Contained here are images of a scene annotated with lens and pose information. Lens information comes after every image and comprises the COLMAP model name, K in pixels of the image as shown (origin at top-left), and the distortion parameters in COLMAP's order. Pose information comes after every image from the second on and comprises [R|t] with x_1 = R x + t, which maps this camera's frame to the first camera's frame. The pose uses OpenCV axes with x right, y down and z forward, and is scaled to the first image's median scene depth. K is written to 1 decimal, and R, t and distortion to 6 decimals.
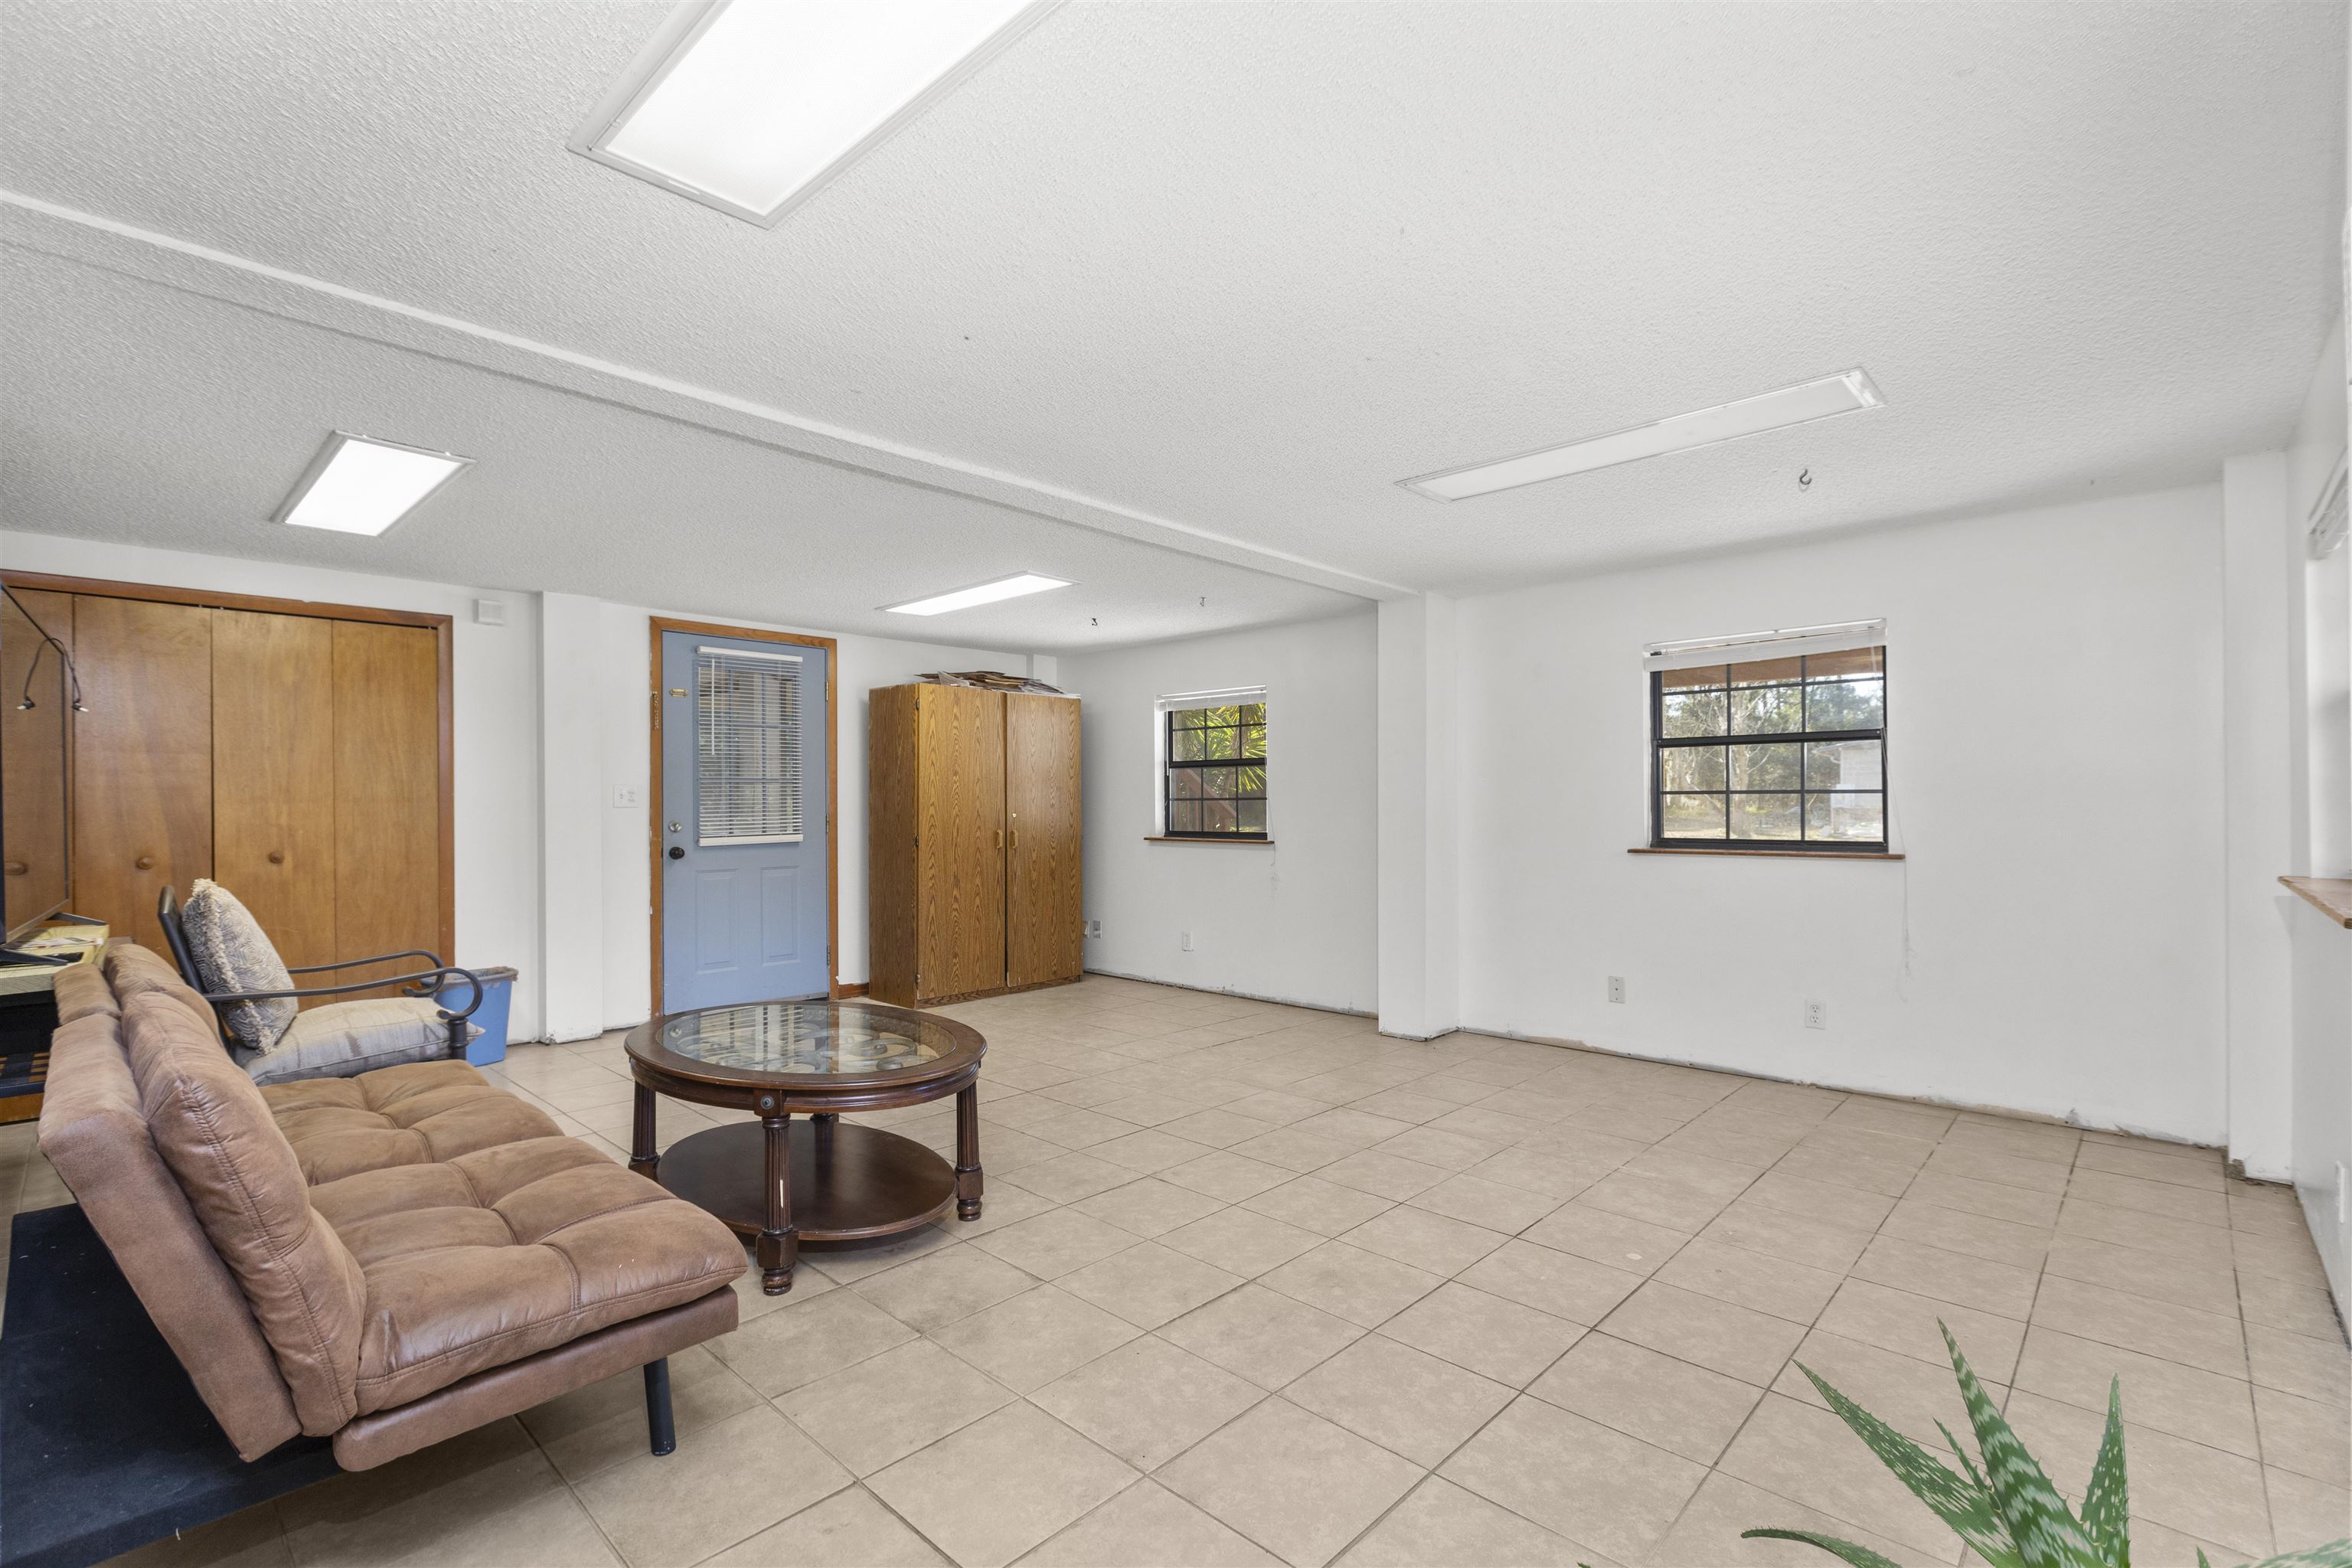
lens RADIAL K [[1052.9, 0, 1191.6], [0, 1052.9, 792.4], [0, 0, 1]] dist [-0.001780, 0.000250]
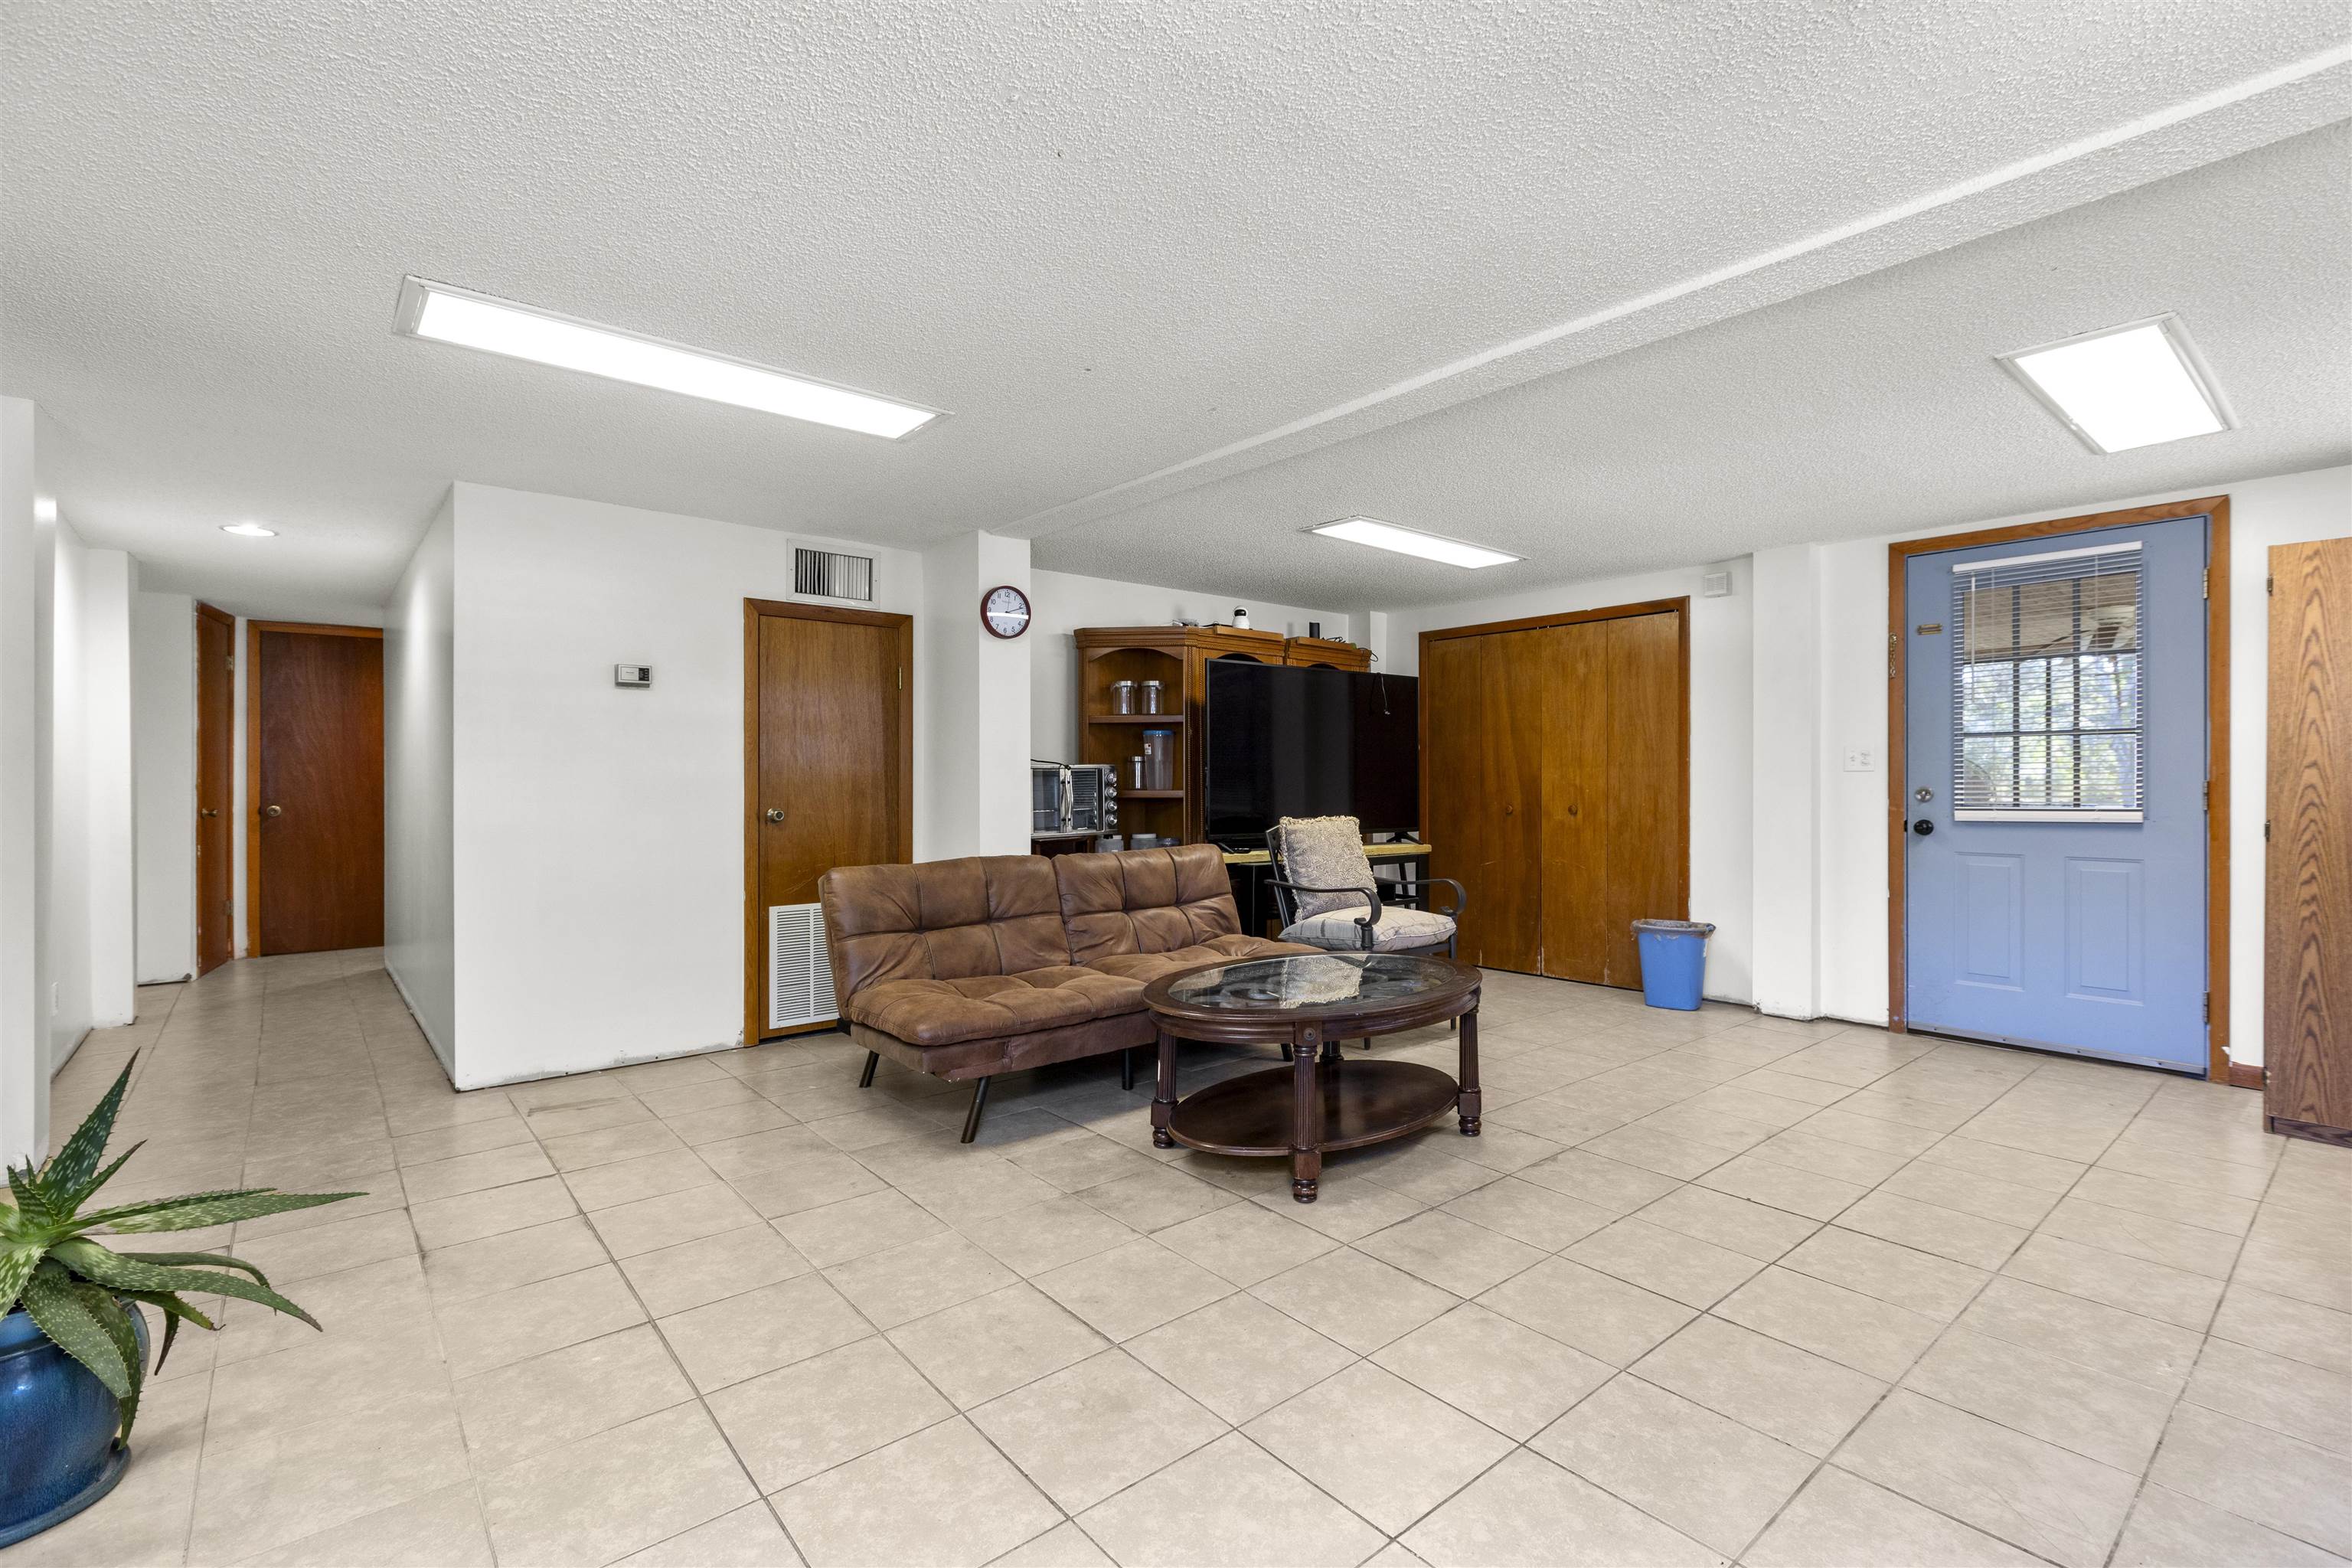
lens RADIAL K [[1052.9, 0, 1155.4], [0, 1052.9, 781.0], [0, 0, 1]] dist [-0.001780, 0.000250]
pose [[-0.138014, 0.009218, -0.990387, 0.539735], [0.014811, 0.999864, 0.007242, 0.009857], [0.990319, -0.013669, -0.138132, 0.716945]]
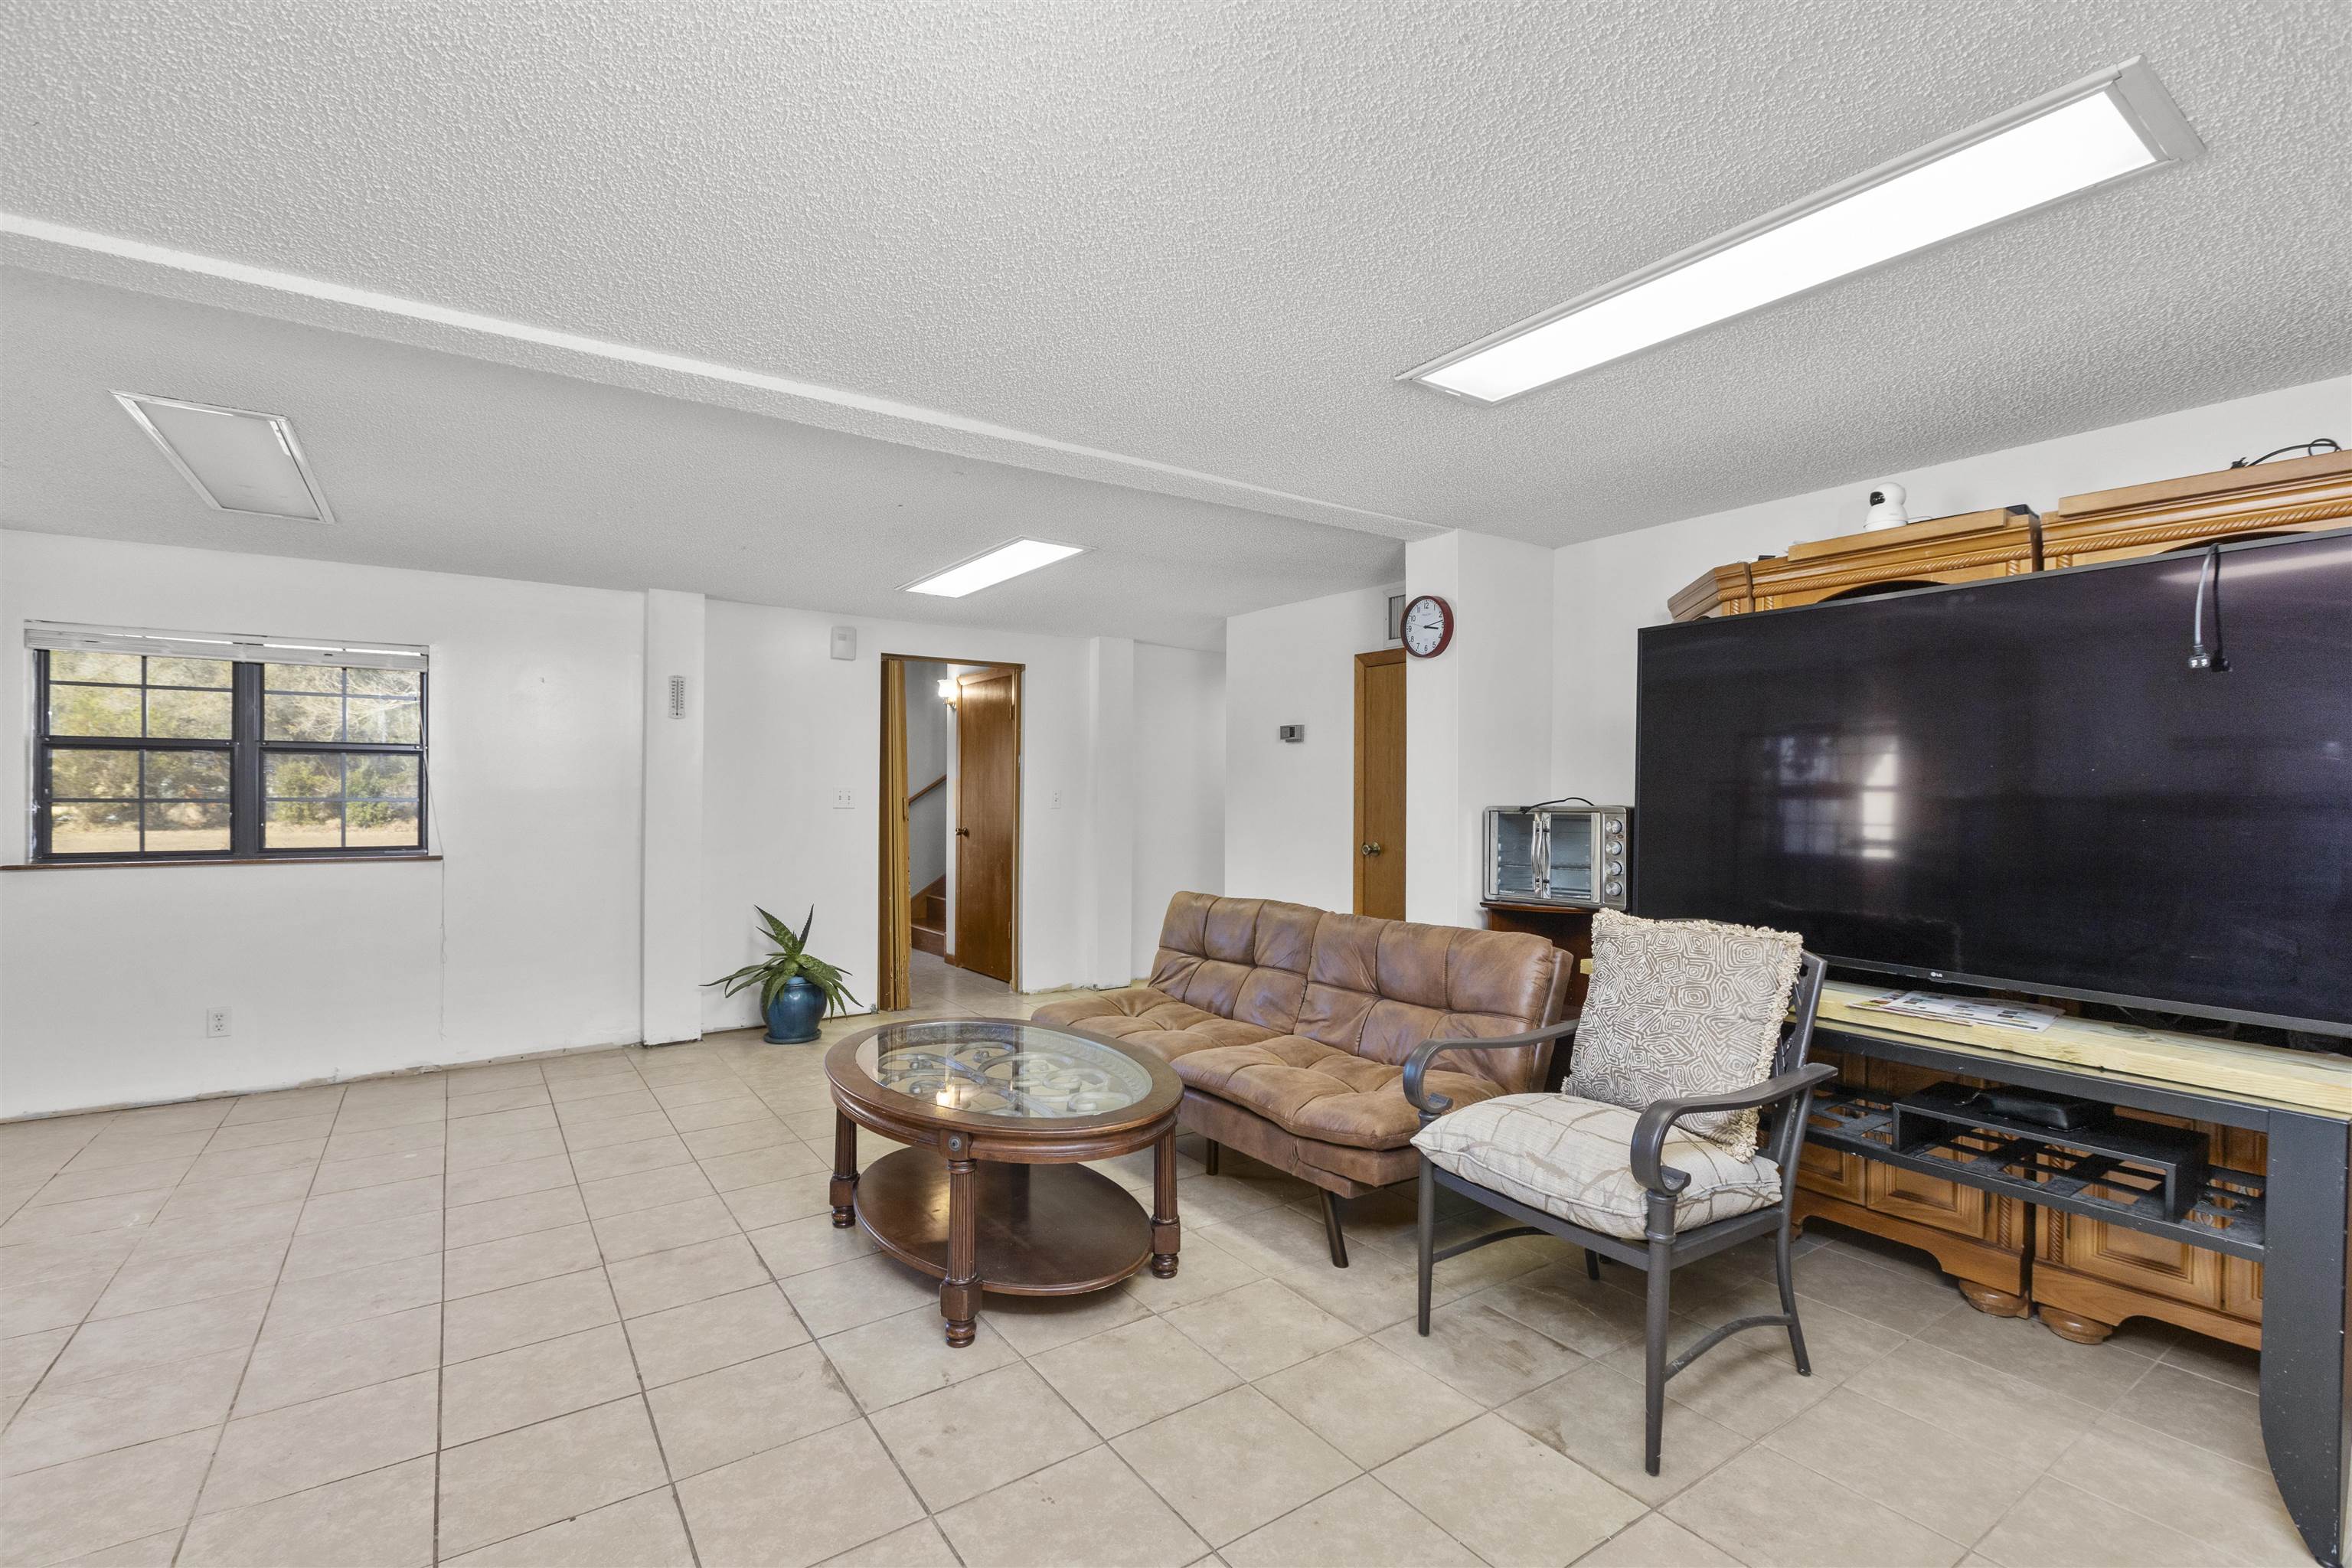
lens RADIAL K [[1052.9, 0, 1171.6], [0, 1052.9, 794.9], [0, 0, 1]] dist [-0.001780, 0.000250]
pose [[-0.976207, -0.003234, 0.216815, -0.520076], [-0.006163, 0.999899, -0.012833, 0.001595], [-0.216752, -0.013864, -0.976128, 1.371534]]
